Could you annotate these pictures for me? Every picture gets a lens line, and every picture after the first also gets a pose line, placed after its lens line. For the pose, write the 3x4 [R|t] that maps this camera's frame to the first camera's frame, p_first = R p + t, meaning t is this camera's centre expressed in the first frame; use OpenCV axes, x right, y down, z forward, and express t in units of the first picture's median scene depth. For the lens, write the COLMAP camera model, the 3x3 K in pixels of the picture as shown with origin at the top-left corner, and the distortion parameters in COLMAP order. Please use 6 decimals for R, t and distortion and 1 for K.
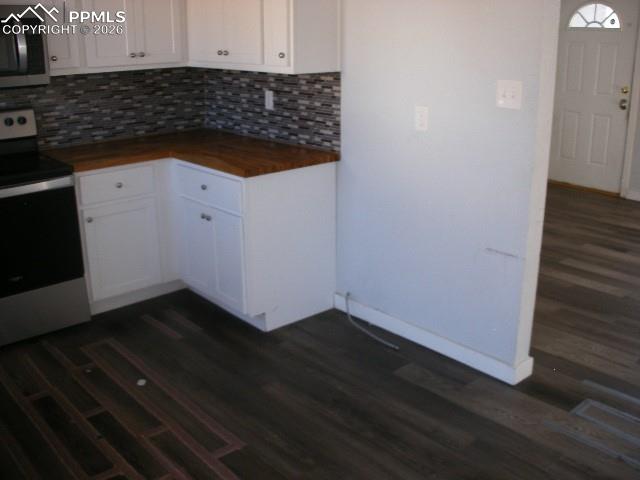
lens RADIAL K [[676.9, 0, 316.2], [0, 676.9, 237.2], [0, 0, 1]] dist [-0.147433, 0.000000]
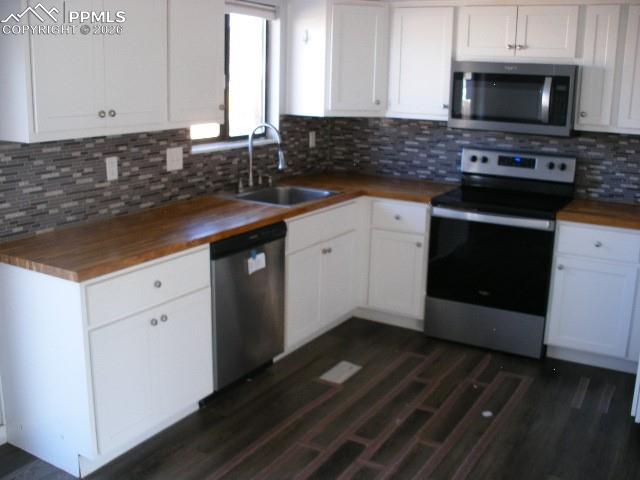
lens RADIAL K [[676.9, 0, 322.6], [0, 676.9, 237.4], [0, 0, 1]] dist [-0.147433, 0.000000]
pose [[0.333432, 0.236762, -0.912560, 0.470218], [-0.307318, 0.942378, 0.132210, -0.091397], [0.891279, 0.236364, 0.386980, 0.242772]]
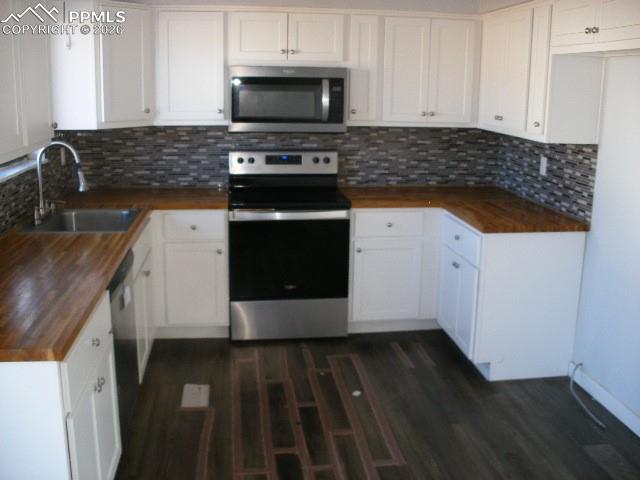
lens RADIAL K [[676.9, 0, 314.3], [0, 676.9, 237.1], [0, 0, 1]] dist [-0.147433, 0.000000]
pose [[0.834288, 0.143546, -0.532313, 0.217569], [-0.186058, 0.982175, -0.026750, -0.002172], [0.518985, 0.121358, 0.846125, -0.046278]]
